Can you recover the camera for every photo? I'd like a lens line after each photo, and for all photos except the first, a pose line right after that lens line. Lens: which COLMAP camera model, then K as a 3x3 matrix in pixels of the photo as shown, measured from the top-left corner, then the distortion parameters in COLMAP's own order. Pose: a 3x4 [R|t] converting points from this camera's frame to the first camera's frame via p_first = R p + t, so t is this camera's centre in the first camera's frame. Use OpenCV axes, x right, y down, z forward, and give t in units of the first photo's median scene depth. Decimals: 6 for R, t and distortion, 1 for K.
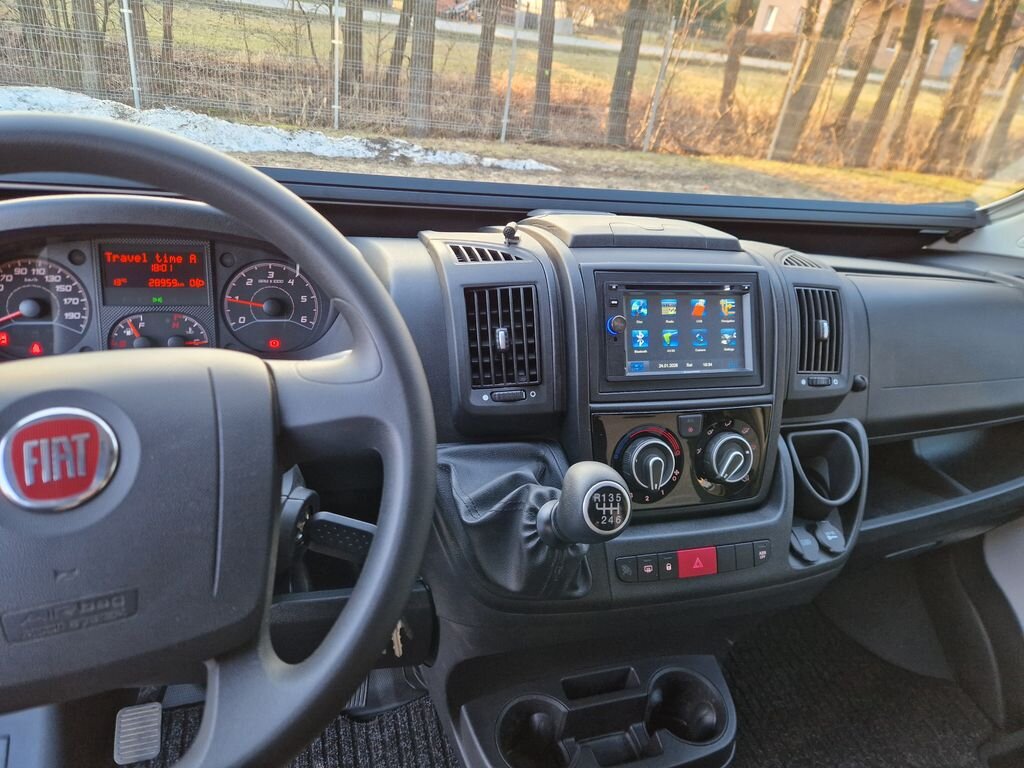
lens RADIAL K [[676.7, 0, 512.1], [0, 676.7, 365.8], [0, 0, 1]] dist [0.055740, -0.051644]
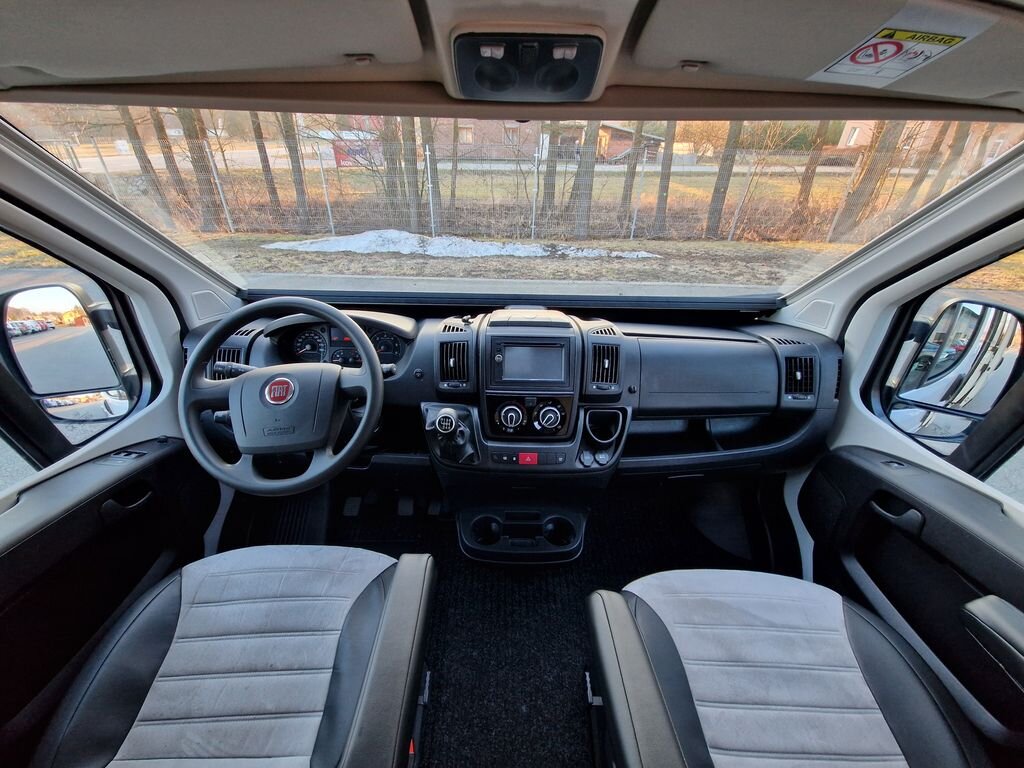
lens RADIAL K [[410.3, 0, 512.0], [0, 410.3, 384.0], [0, 0, 1]] dist [-0.001766, -0.000078]
pose [[0.945960, 0.053191, -0.319891, 0.517926], [-0.045750, 0.998480, 0.030738, -0.012805], [0.321039, -0.014442, 0.946956, -0.299762]]
